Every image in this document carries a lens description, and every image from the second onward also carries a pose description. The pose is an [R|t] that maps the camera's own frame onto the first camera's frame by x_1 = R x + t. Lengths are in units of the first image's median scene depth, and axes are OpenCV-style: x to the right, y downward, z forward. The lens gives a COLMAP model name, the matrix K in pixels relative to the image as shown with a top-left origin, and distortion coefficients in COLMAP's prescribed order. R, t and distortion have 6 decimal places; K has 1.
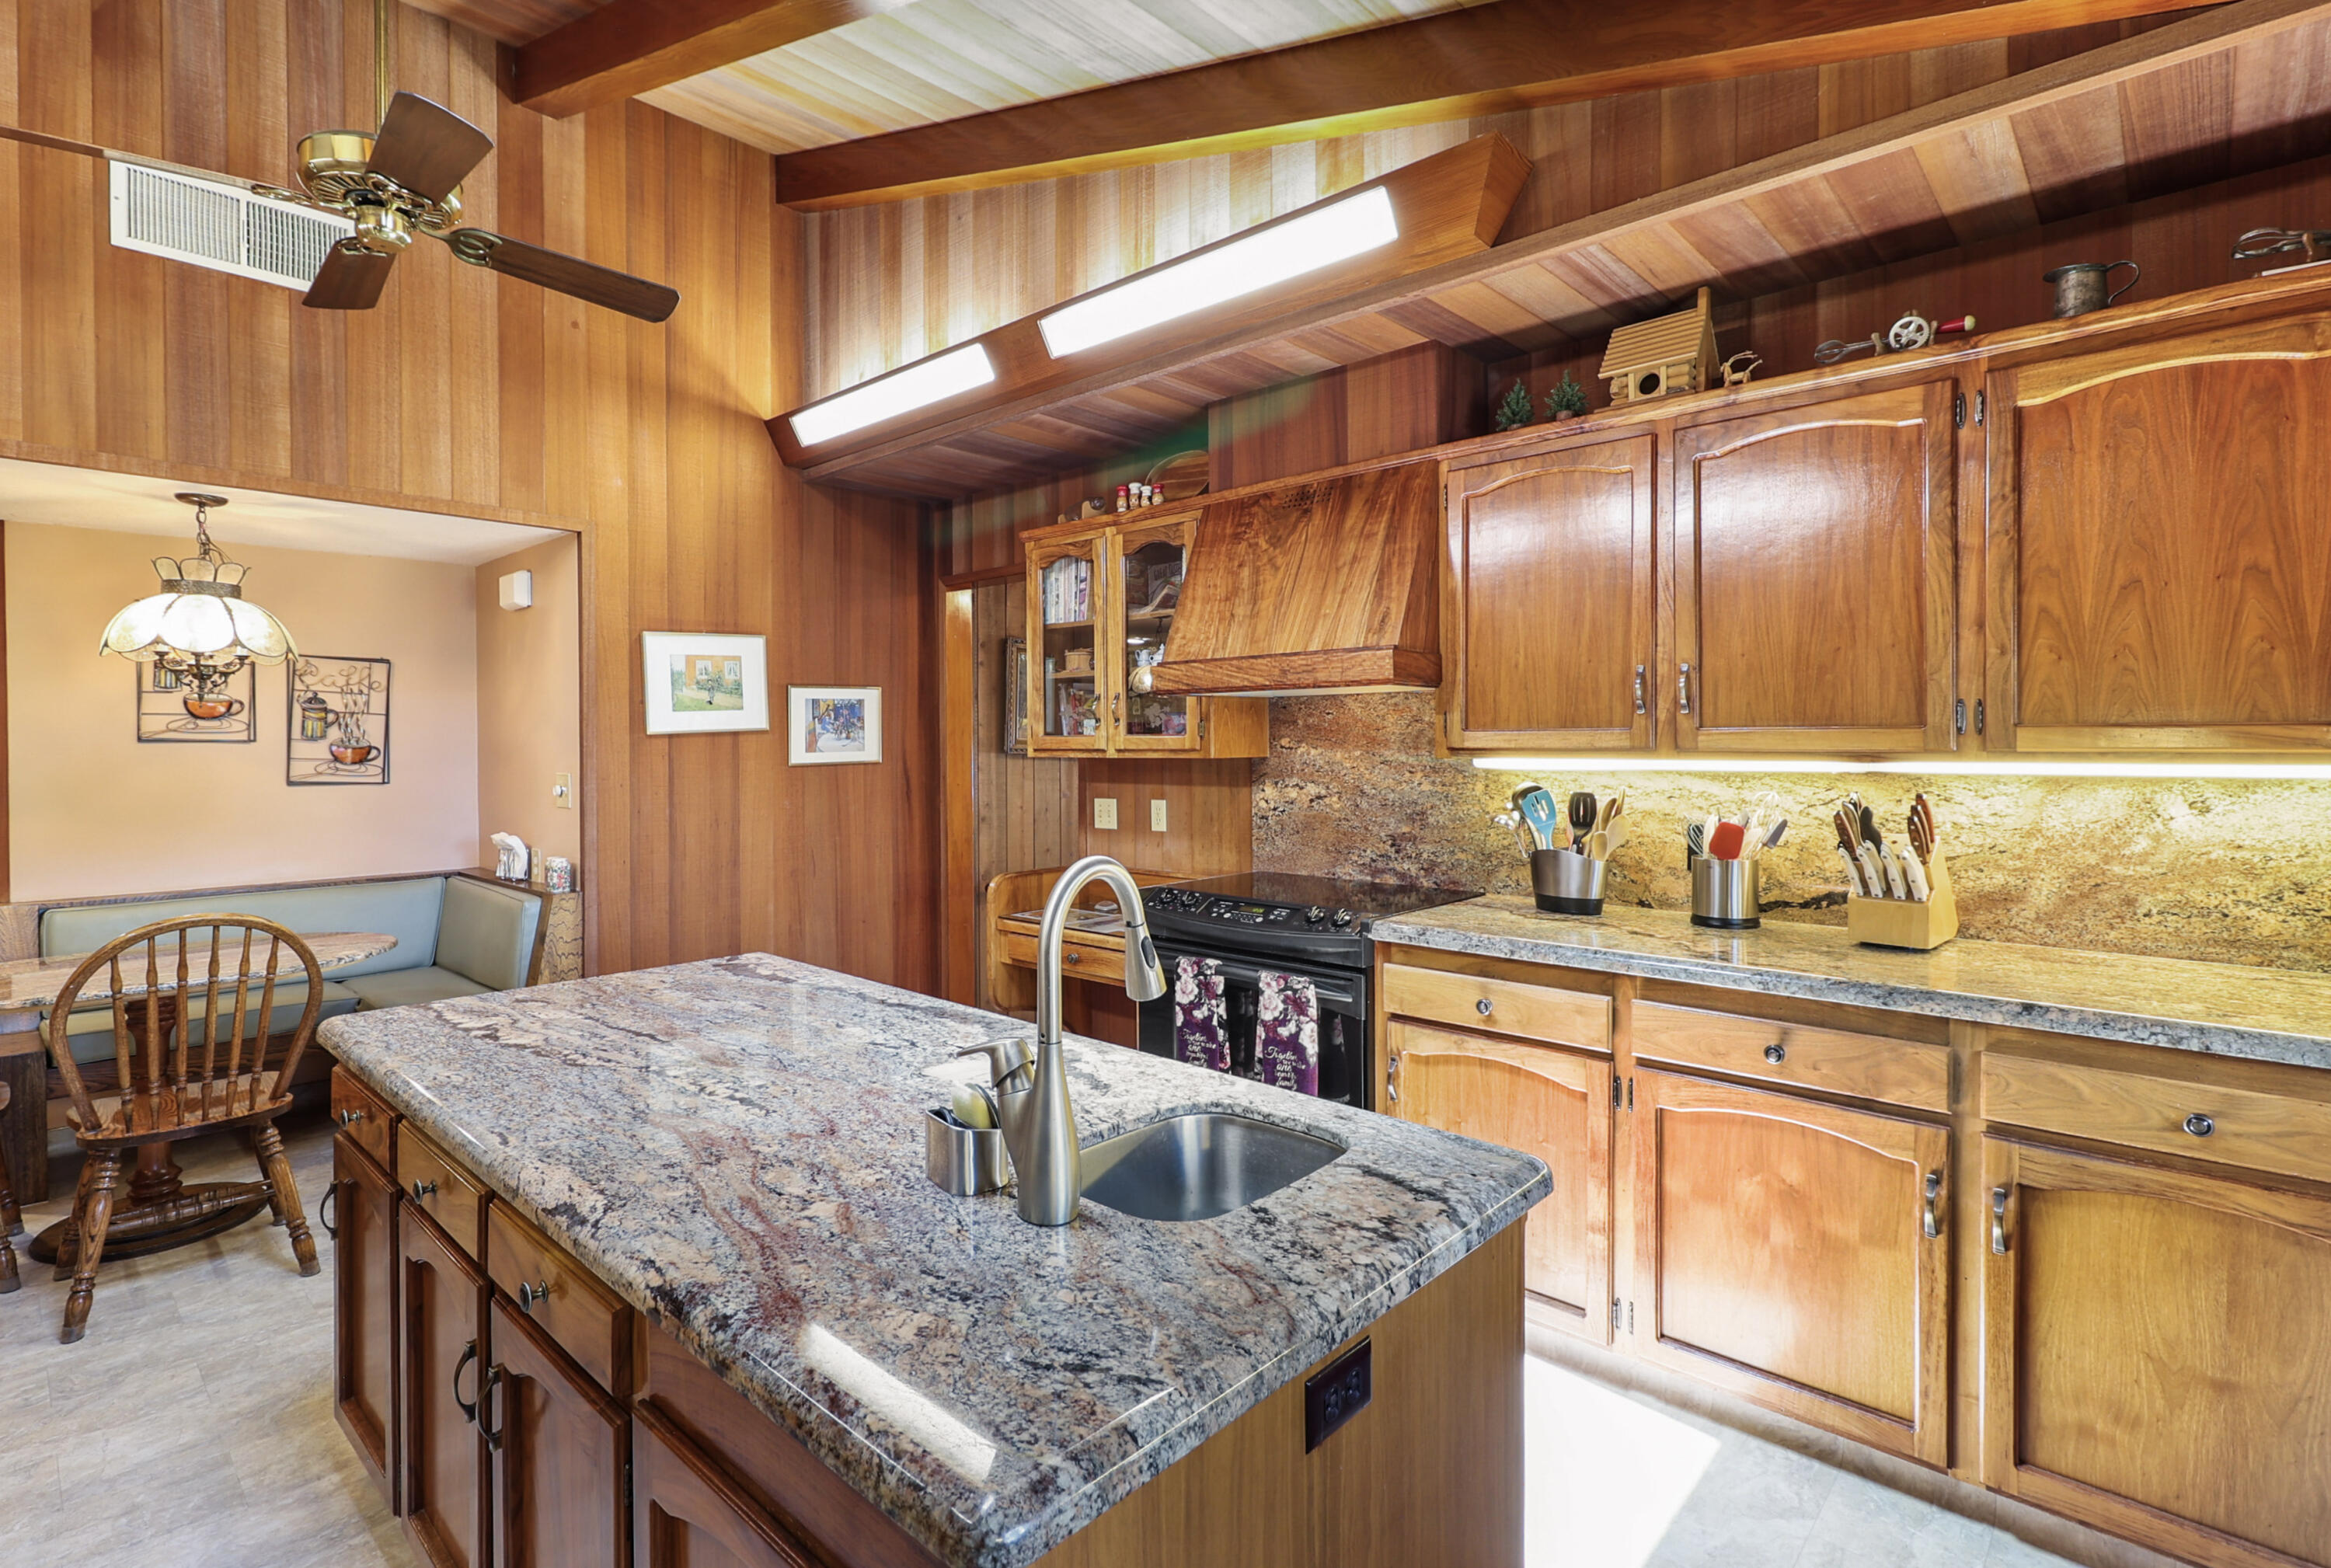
lens RADIAL K [[1104.5, 0, 1139.9], [0, 1104.5, 749.0], [0, 0, 1]] dist [0.002570, 0.000525]
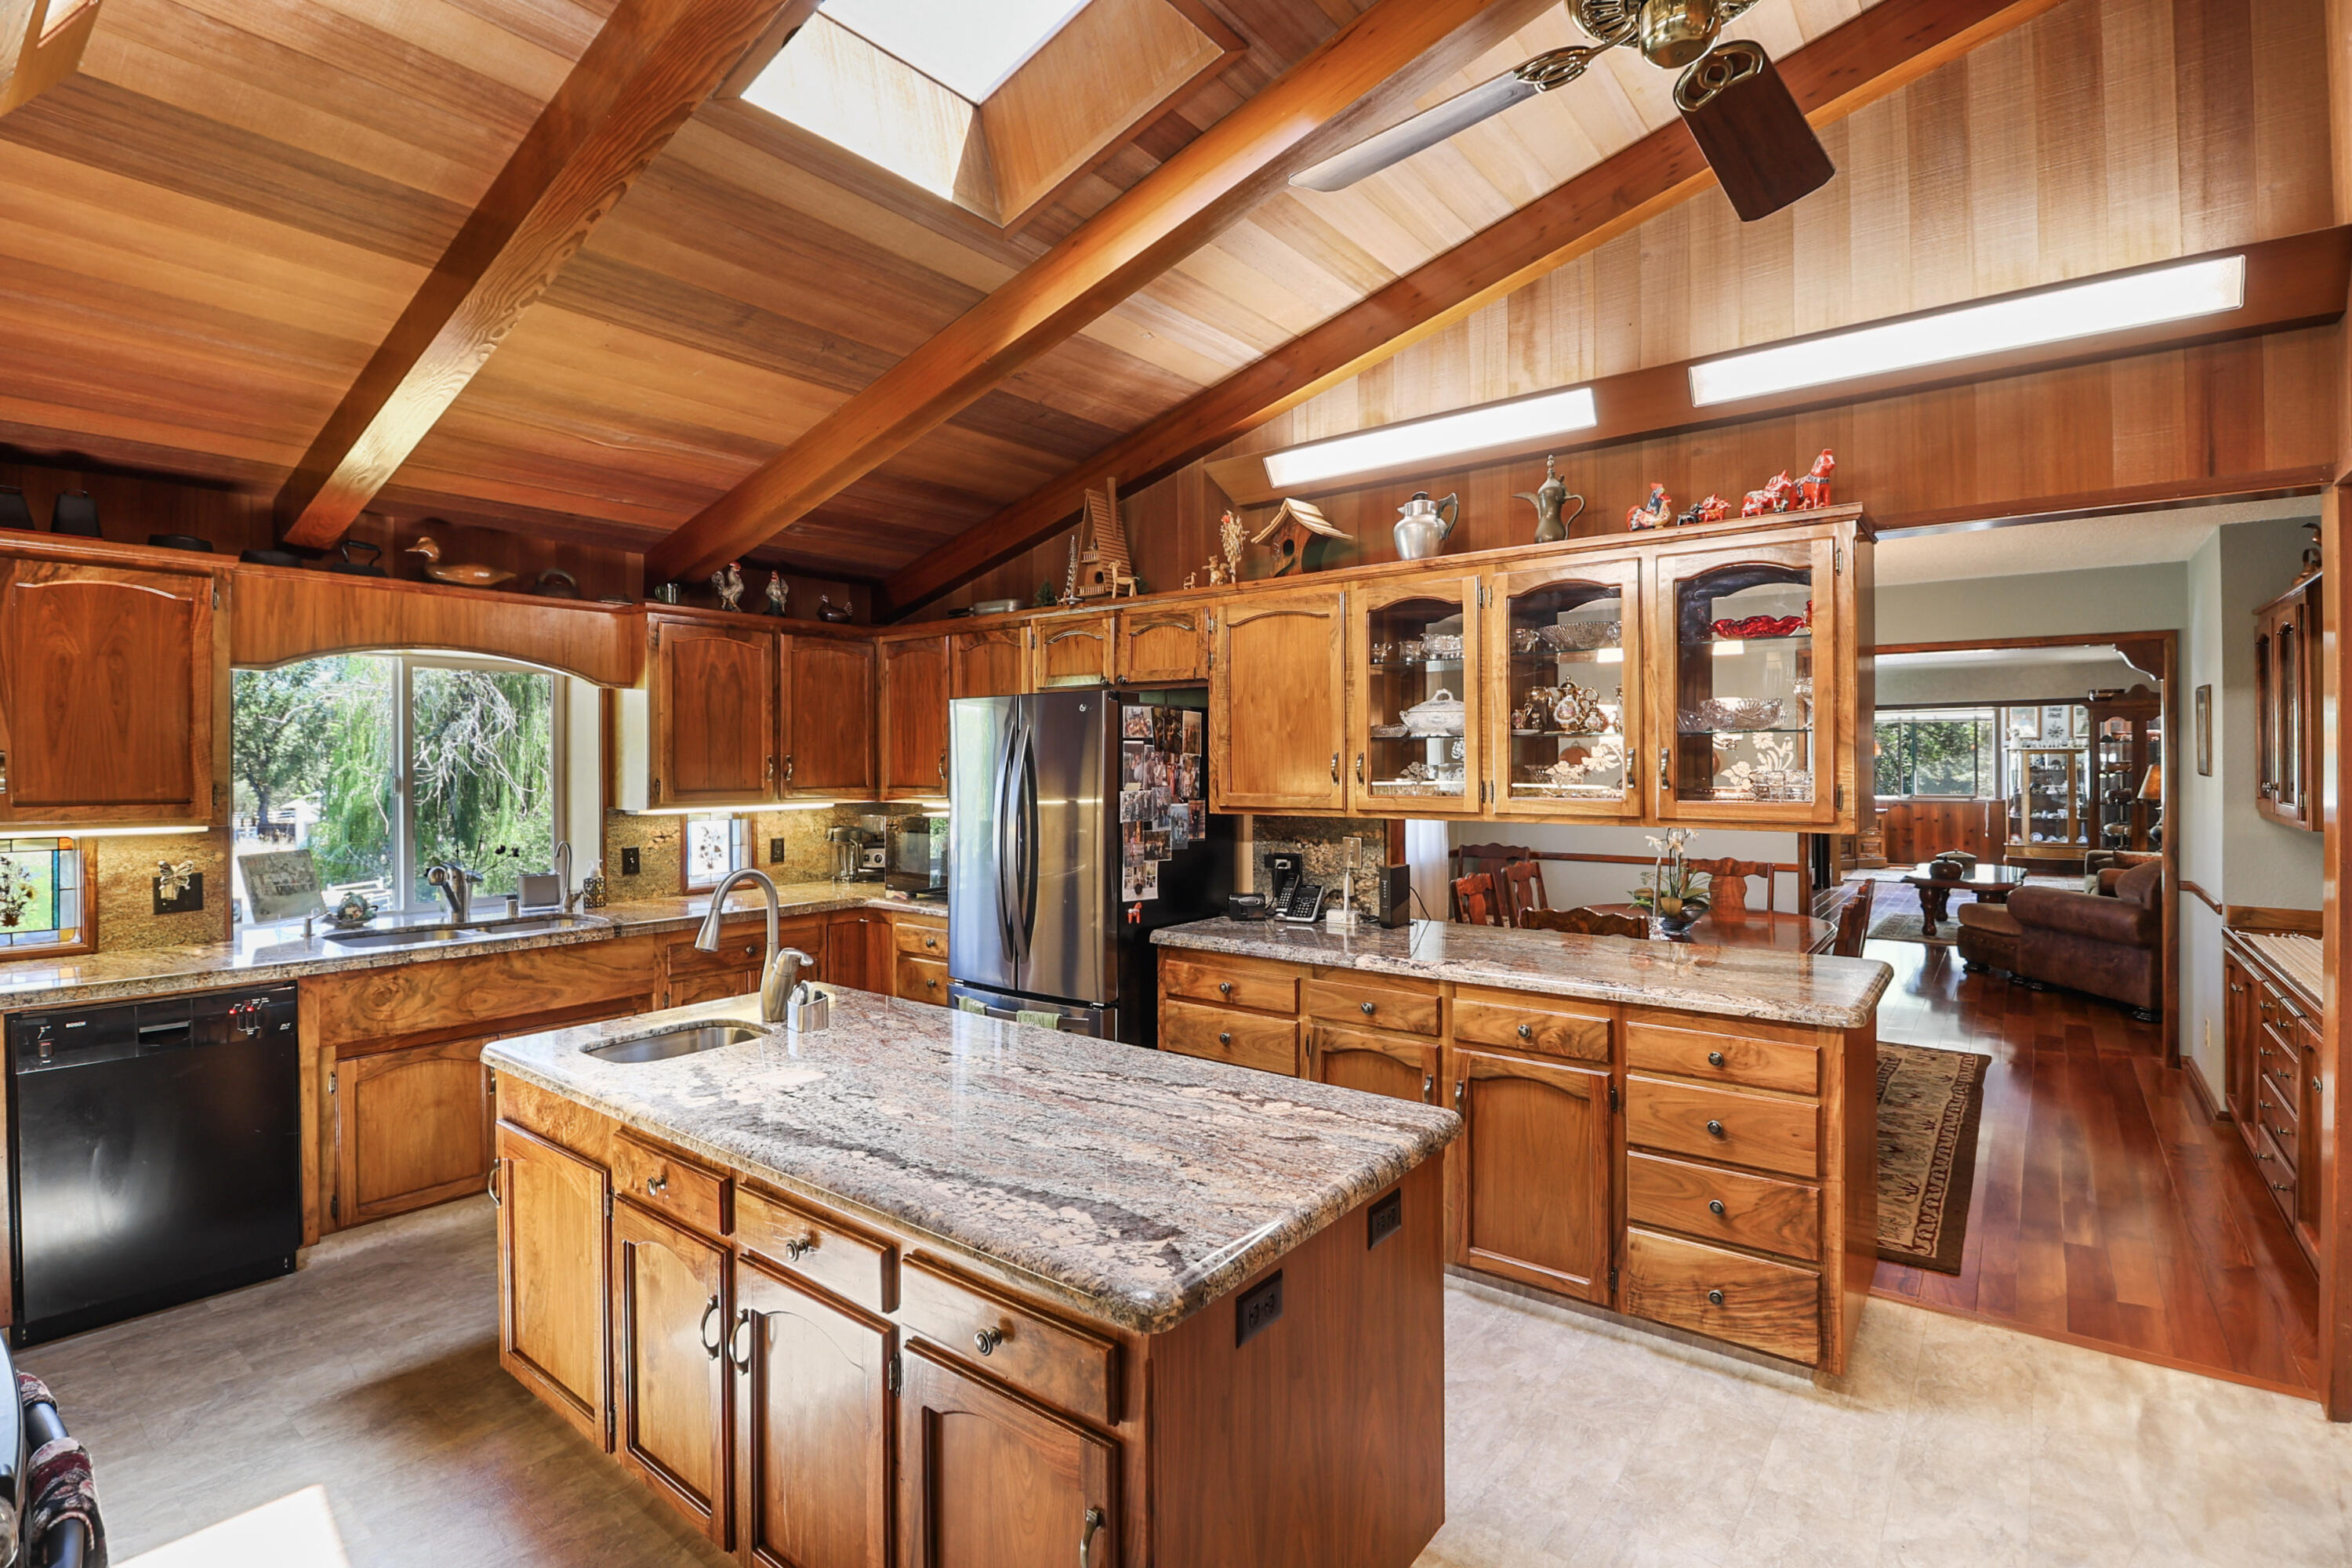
lens RADIAL K [[1098.5, 0, 1166.7], [0, 1098.5, 759.5], [0, 0, 1]] dist [0.002365, -0.013883]
pose [[-0.996201, 0.008871, -0.086631, -0.239744], [0.008533, 0.999954, 0.004271, -0.040712], [0.086665, 0.003515, -0.996231, 1.144072]]
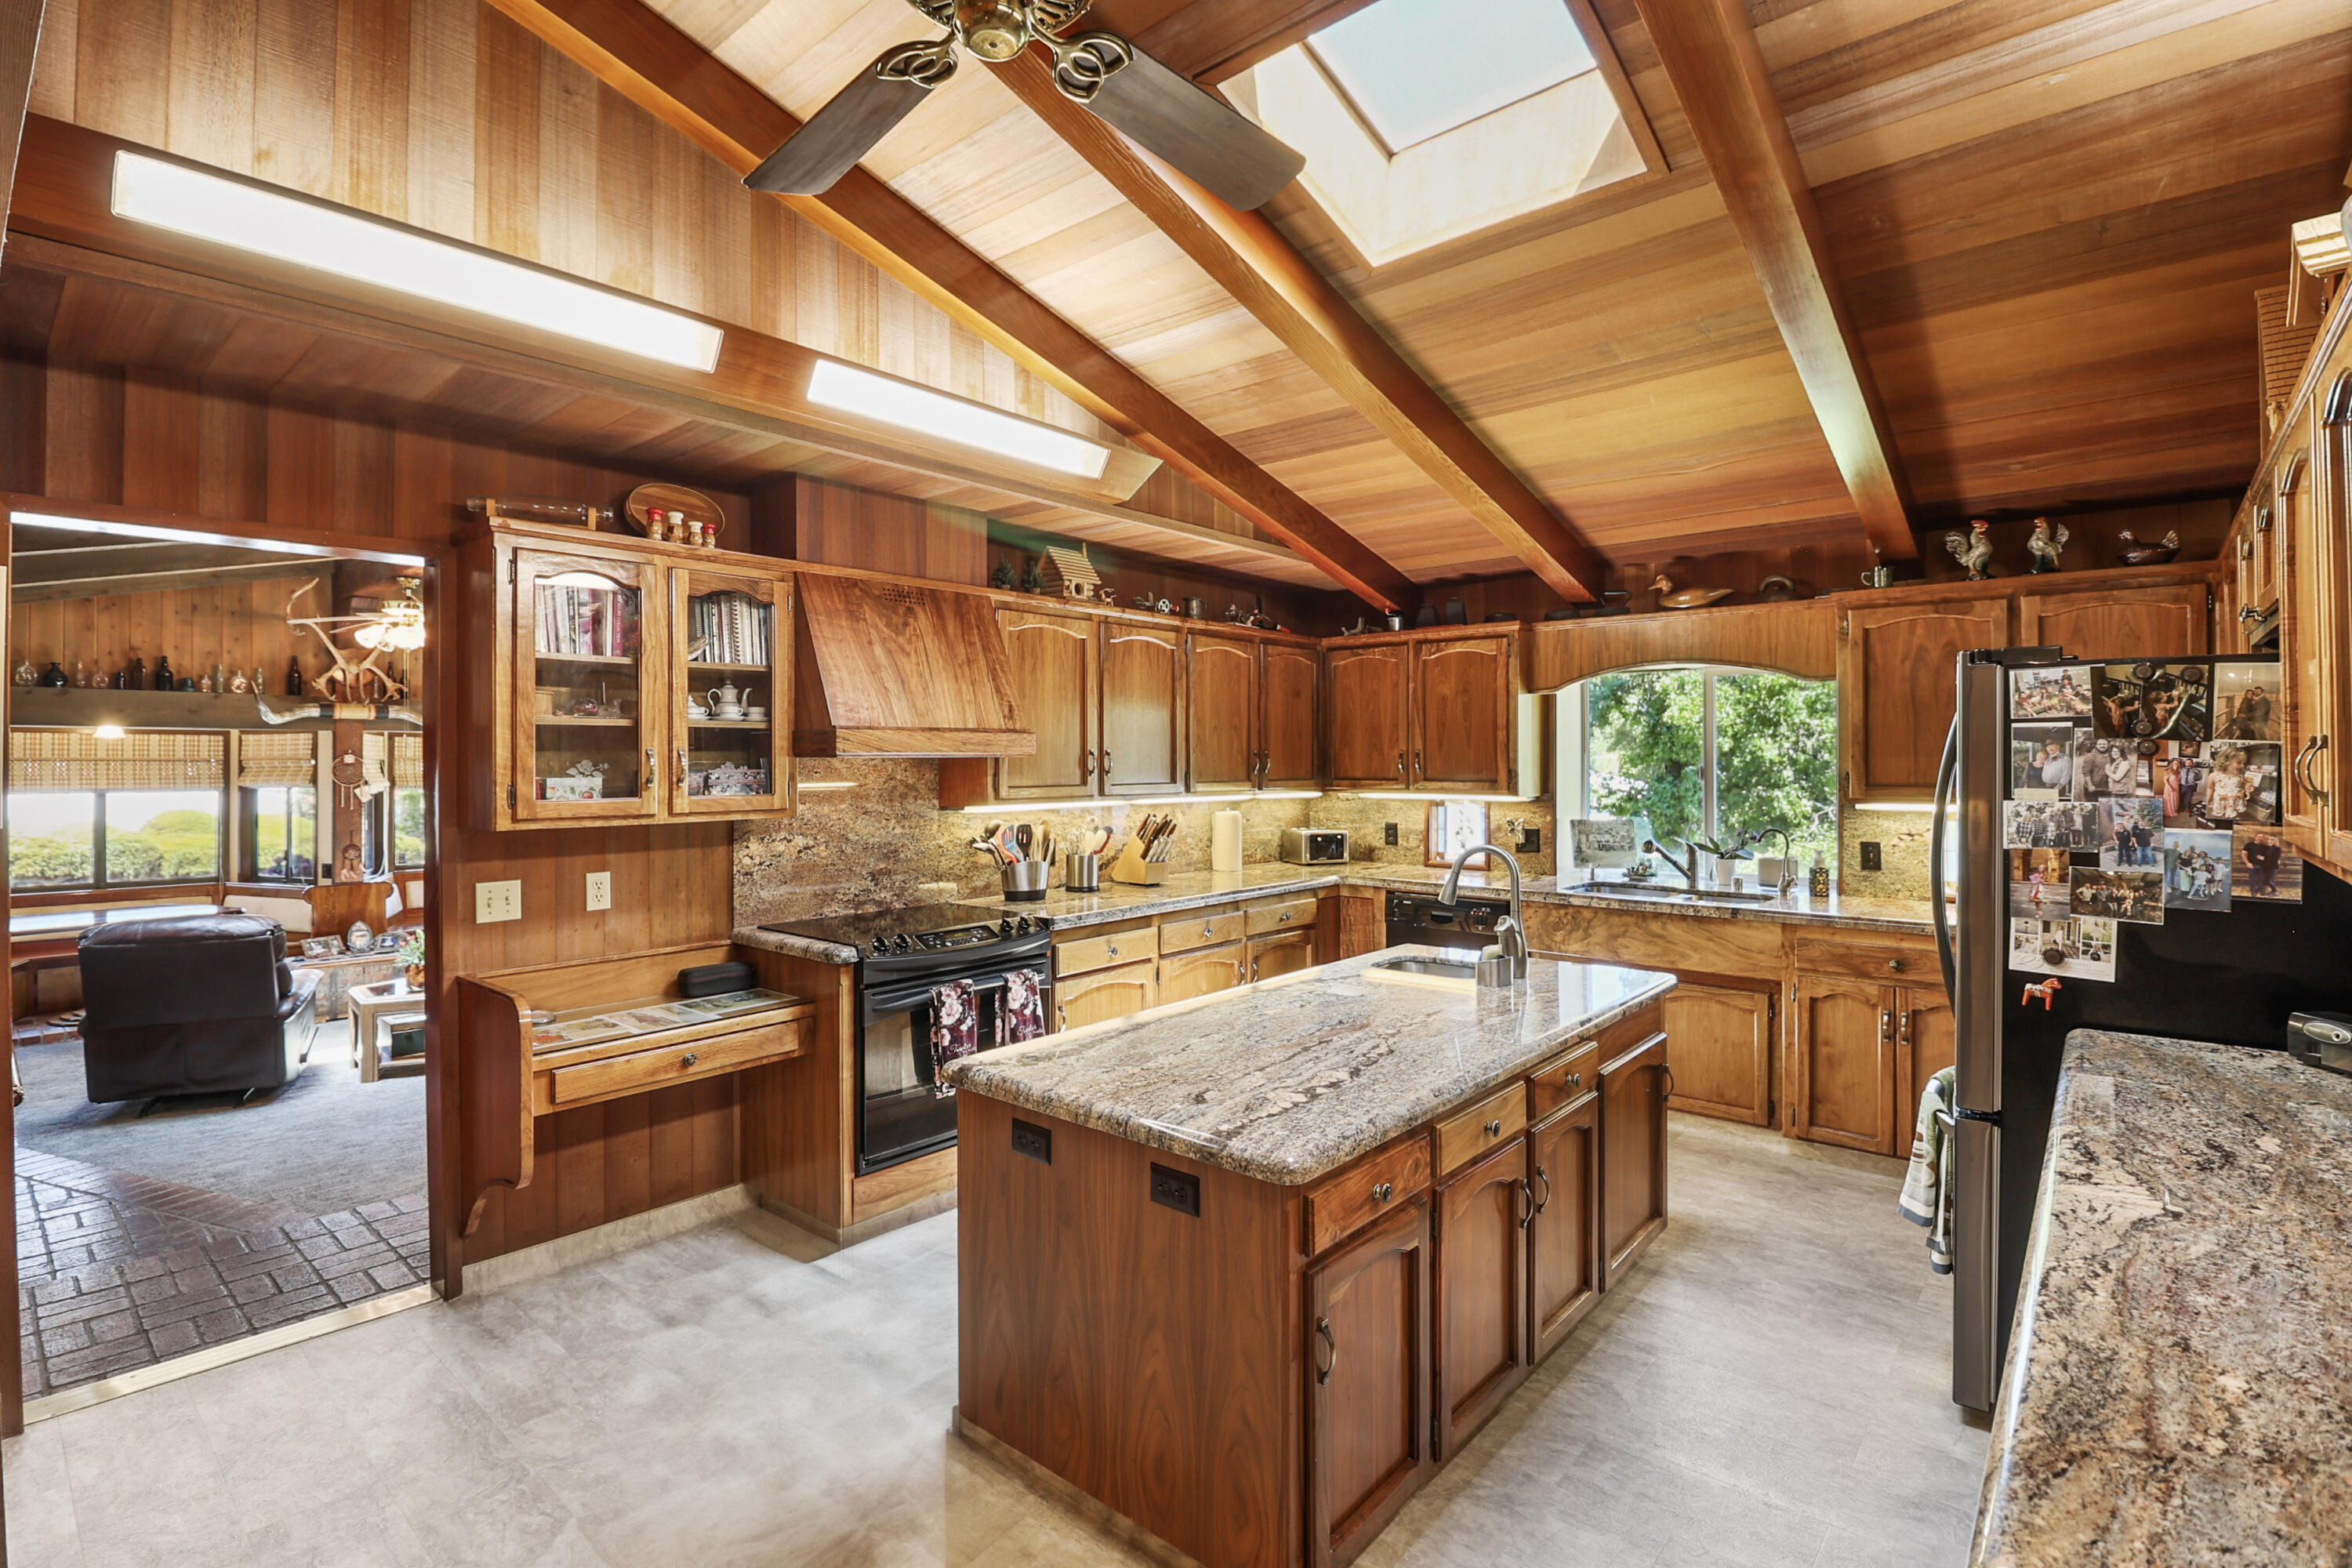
lens RADIAL K [[1098.5, 0, 1166.7], [0, 1098.5, 759.5], [0, 0, 1]] dist [0.002365, -0.013883]
pose [[-0.035313, 0.005301, 0.999362, -0.931801], [0.011072, 0.999927, -0.004913, -0.034800], [-0.999315, 0.010891, -0.035369, 0.663659]]
